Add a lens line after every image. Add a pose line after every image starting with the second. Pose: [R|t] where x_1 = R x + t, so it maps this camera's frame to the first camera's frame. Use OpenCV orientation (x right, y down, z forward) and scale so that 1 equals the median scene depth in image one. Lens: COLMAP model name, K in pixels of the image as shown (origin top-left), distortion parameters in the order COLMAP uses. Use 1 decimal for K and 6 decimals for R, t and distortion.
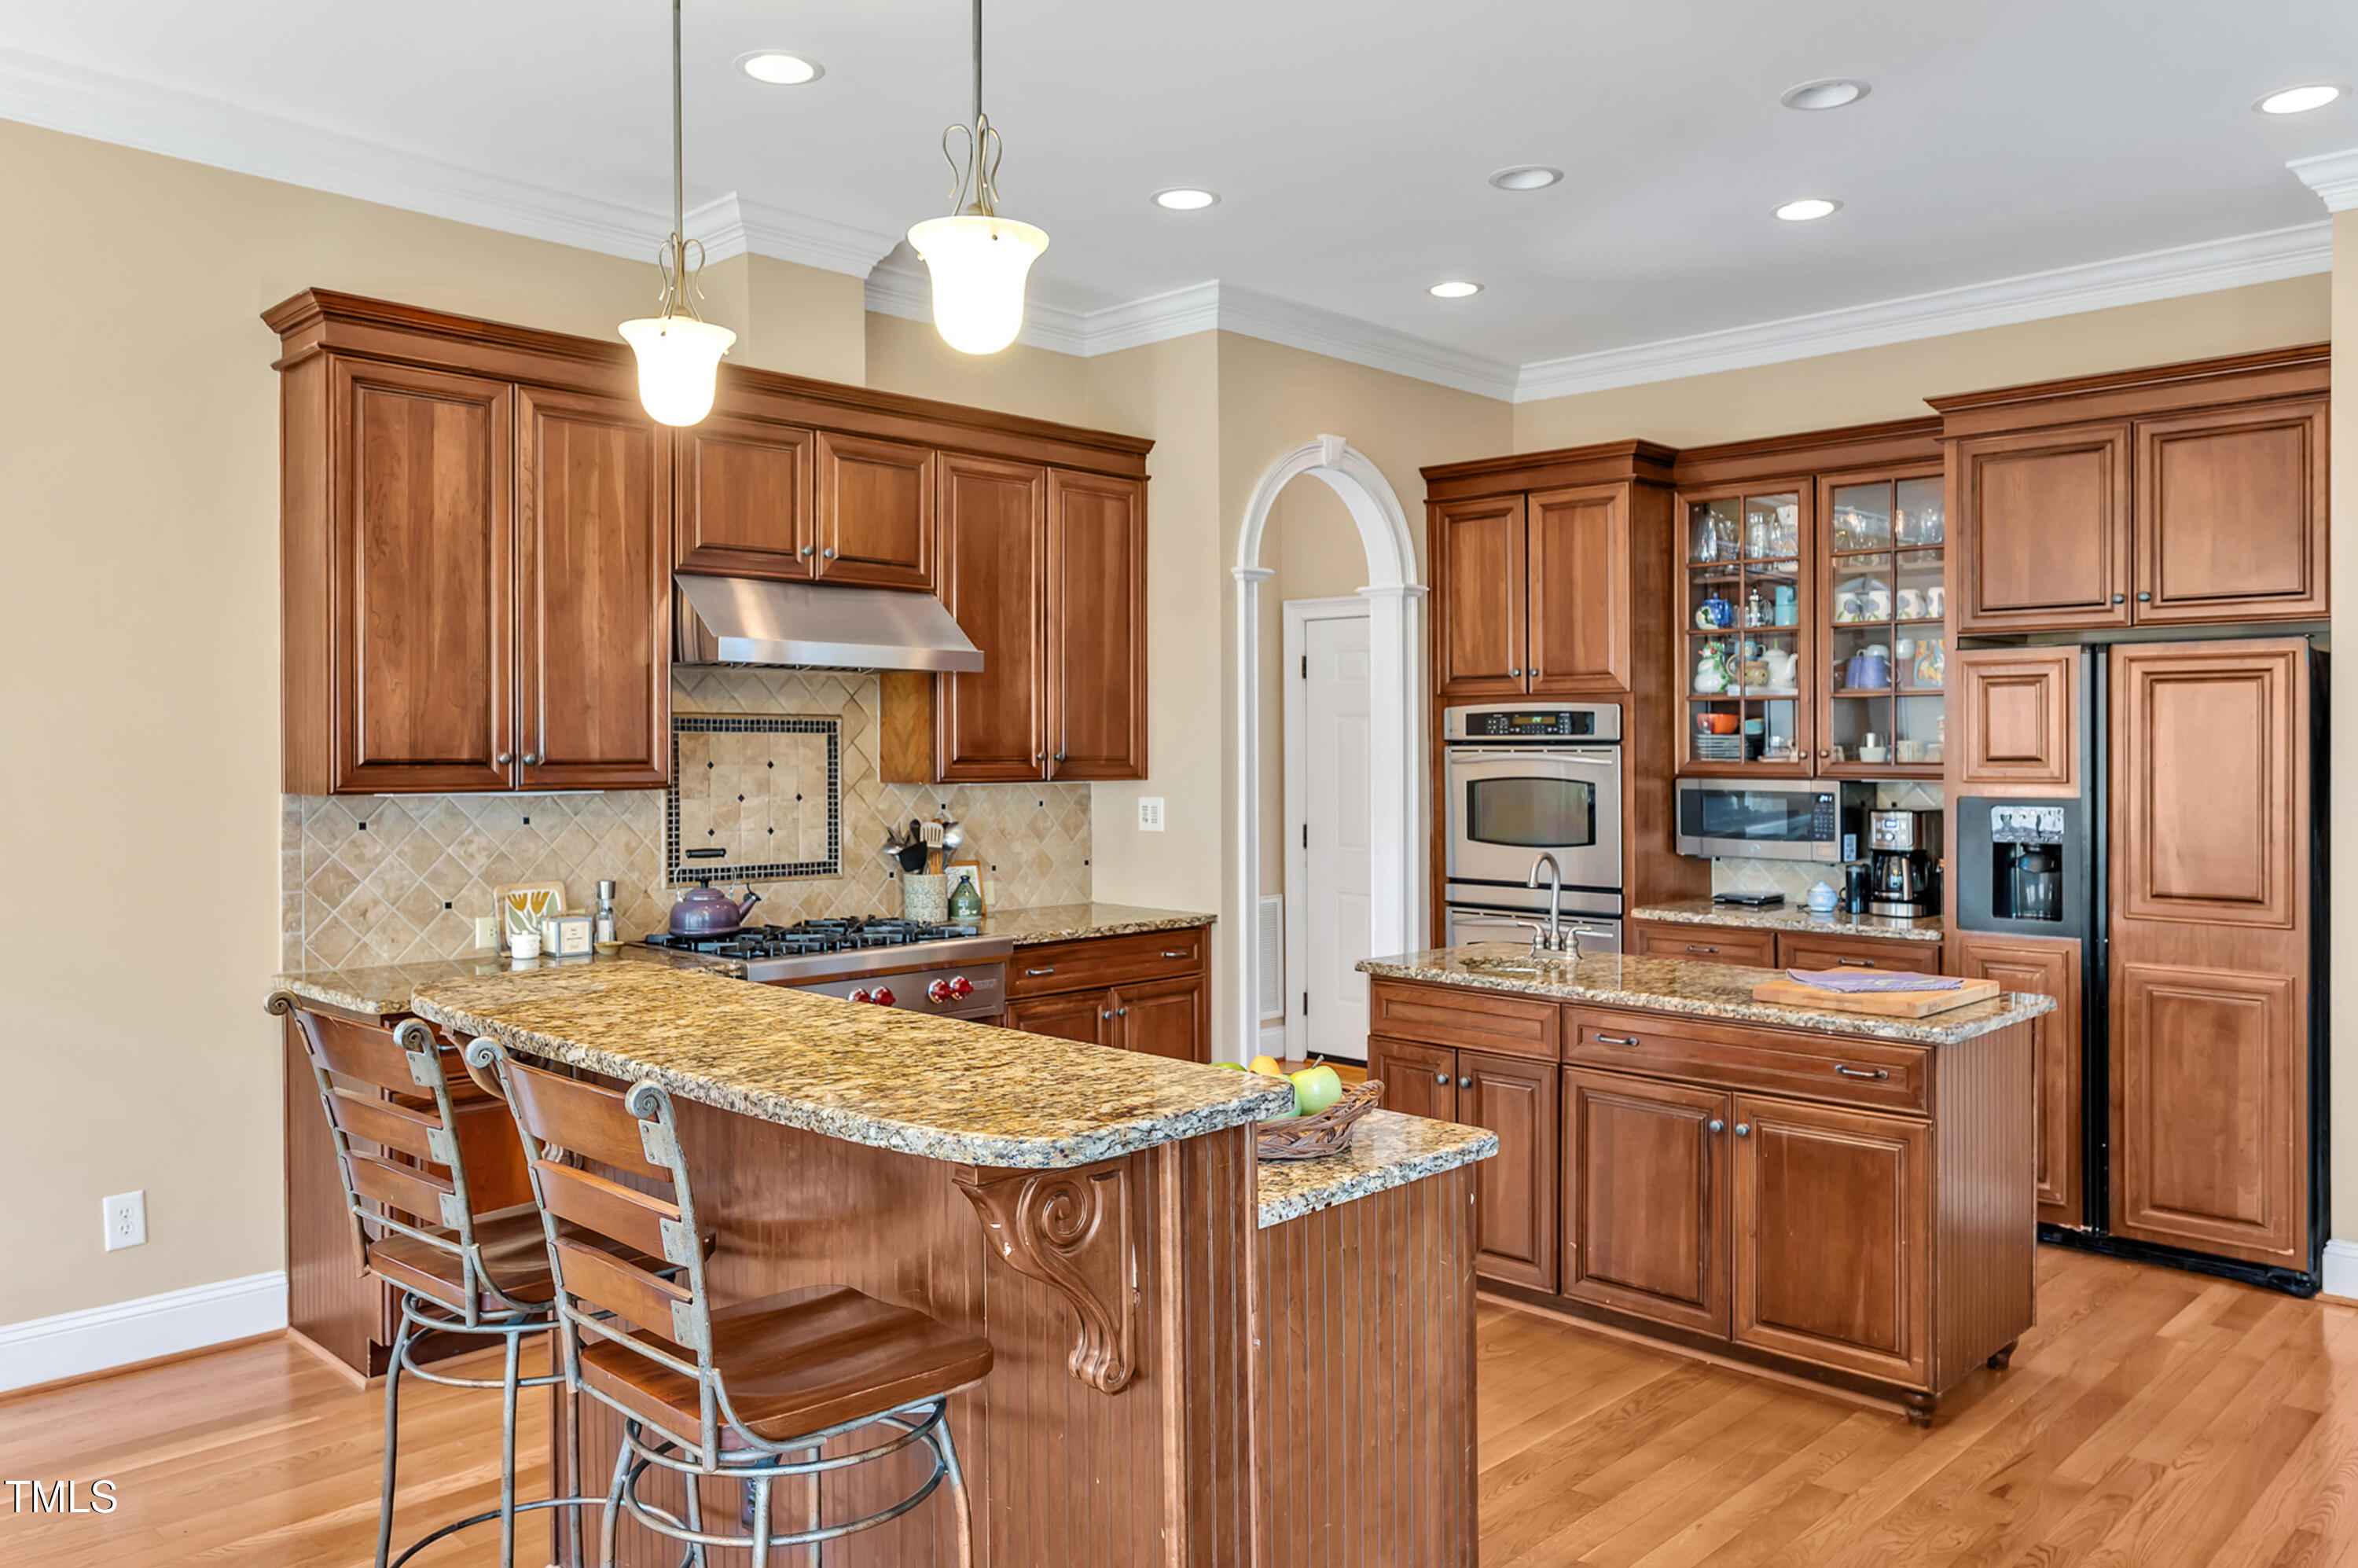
lens RADIAL K [[1692.5, 0, 1183.4], [0, 1692.5, 789.3], [0, 0, 1]] dist [-0.008114, -0.000567]
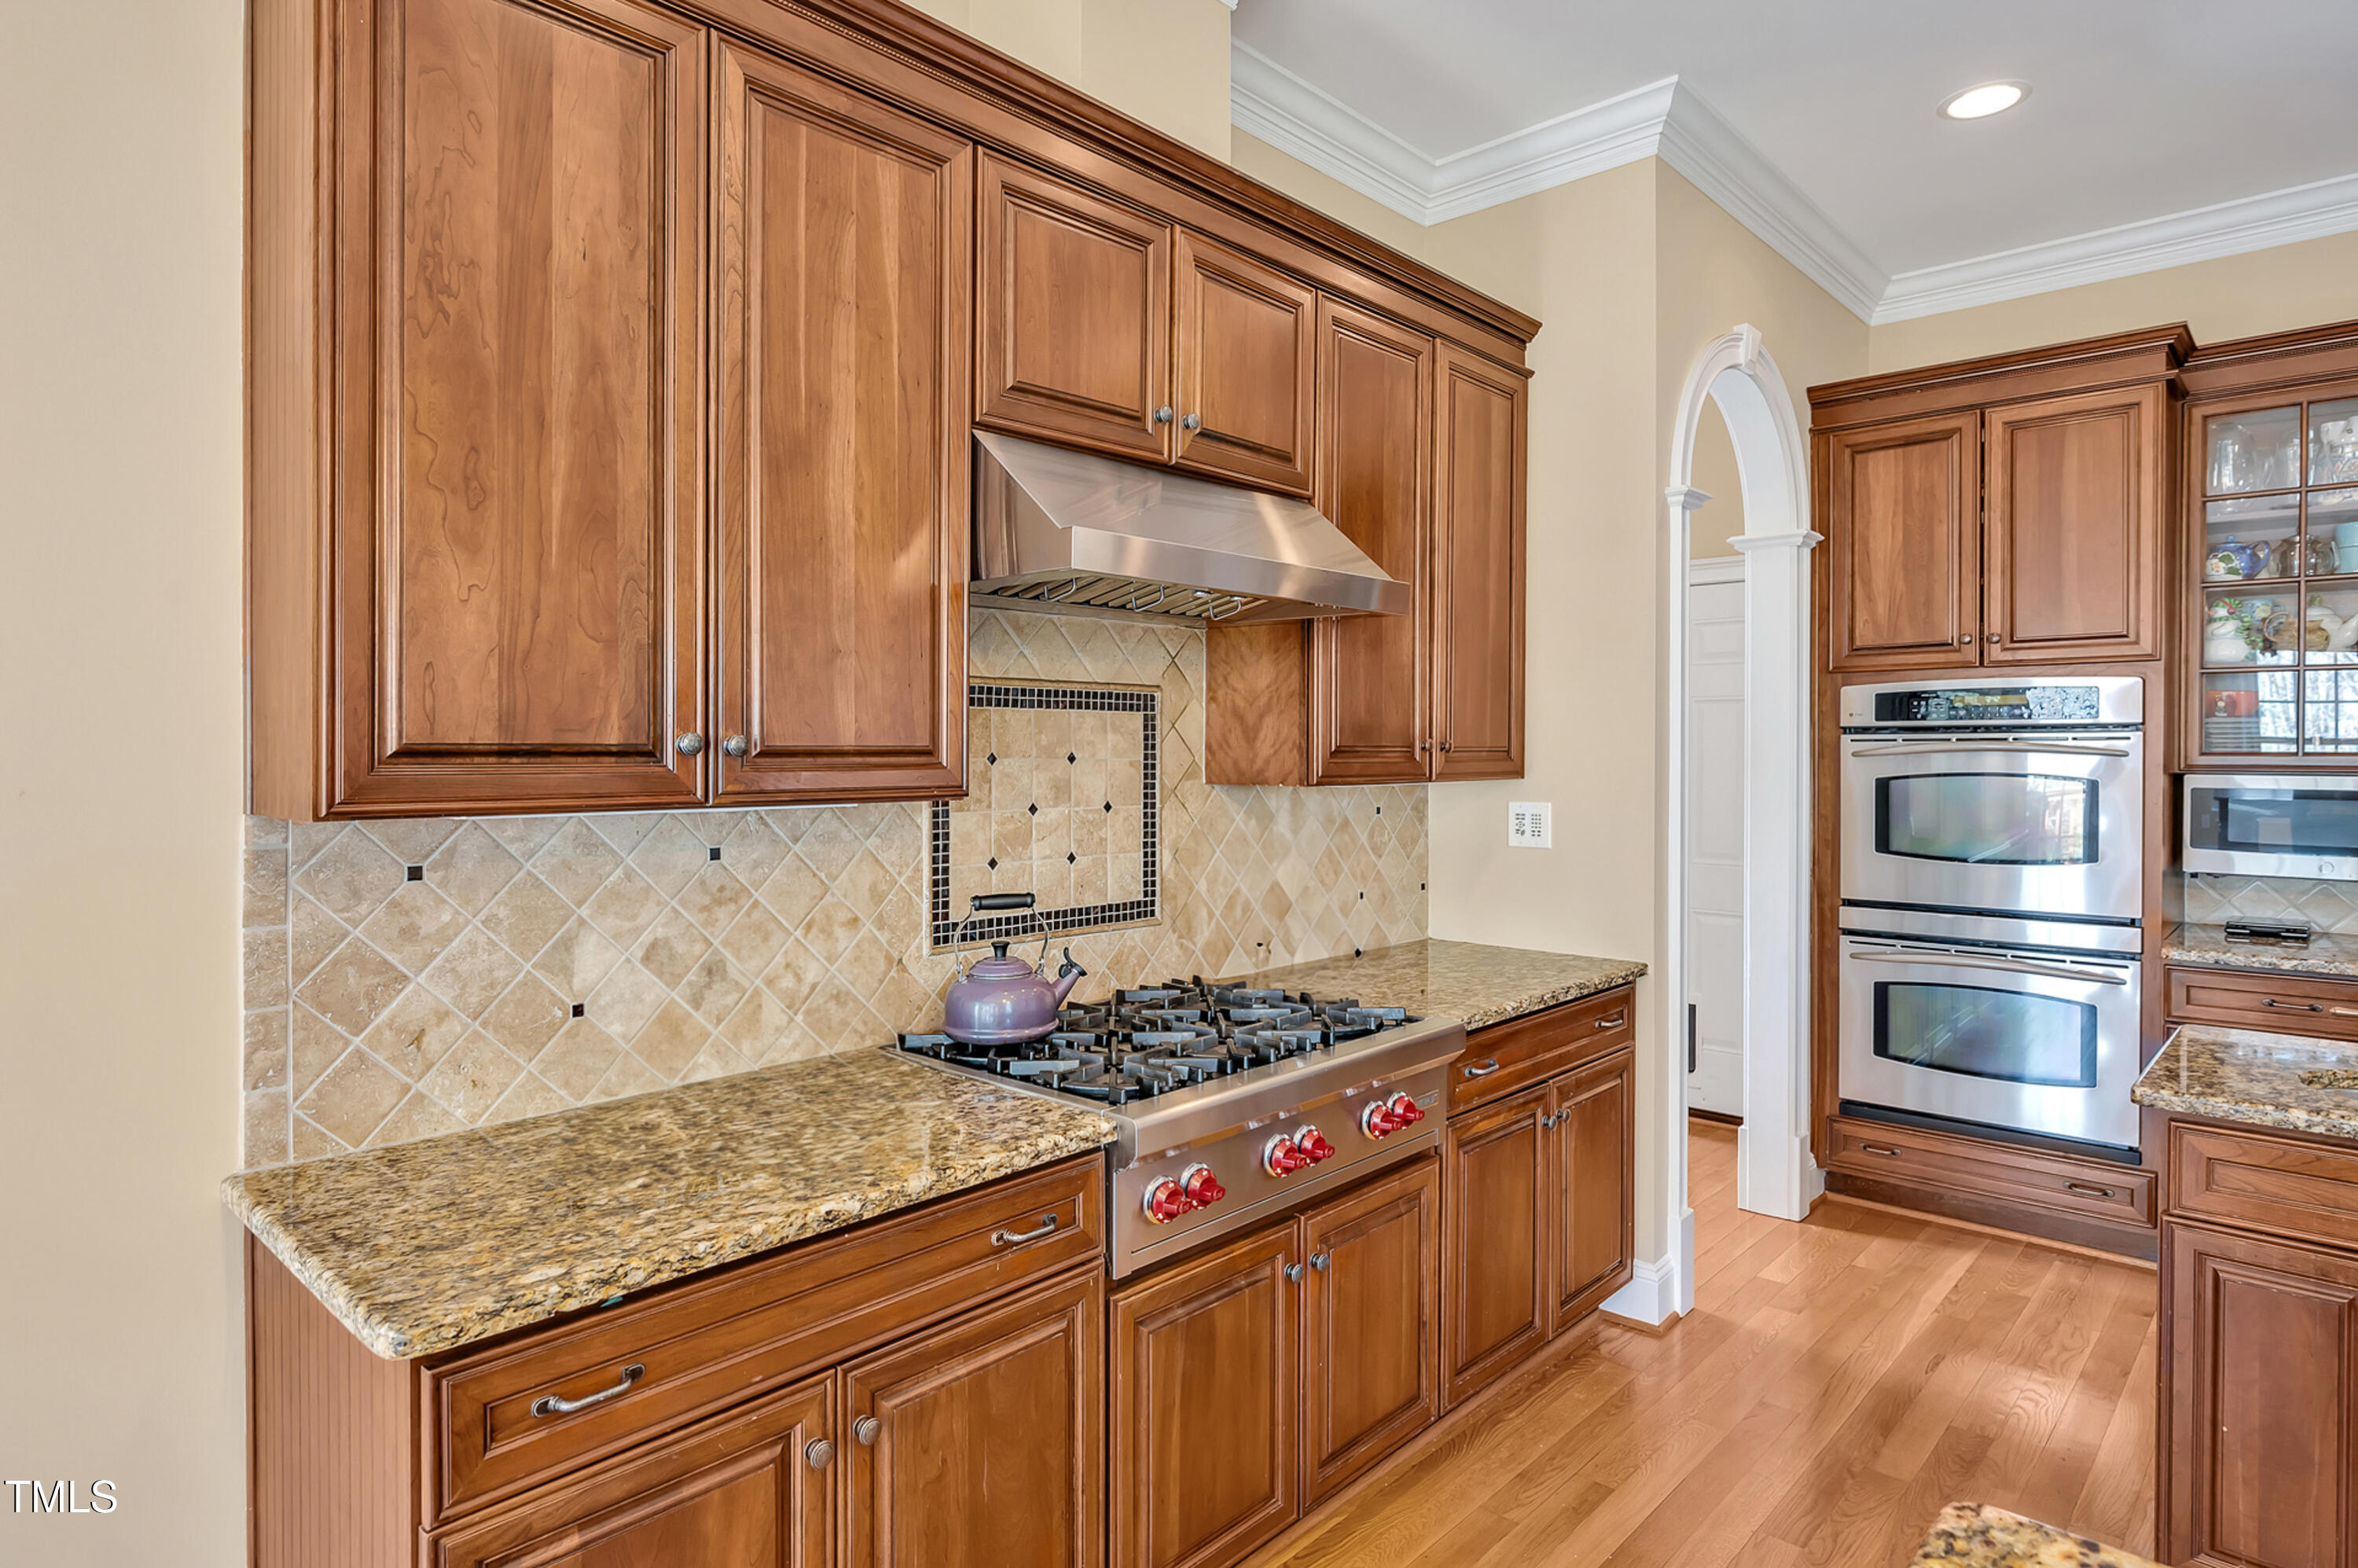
lens RADIAL K [[1295.8, 0, 1174.3], [0, 1295.8, 759.8], [0, 0, 1]] dist [-0.006312, 0.000114]
pose [[0.999859, -0.002668, 0.016606, -0.224664], [0.002952, 0.999849, -0.017099, -0.005334], [-0.016558, 0.017146, 0.999716, 0.520409]]
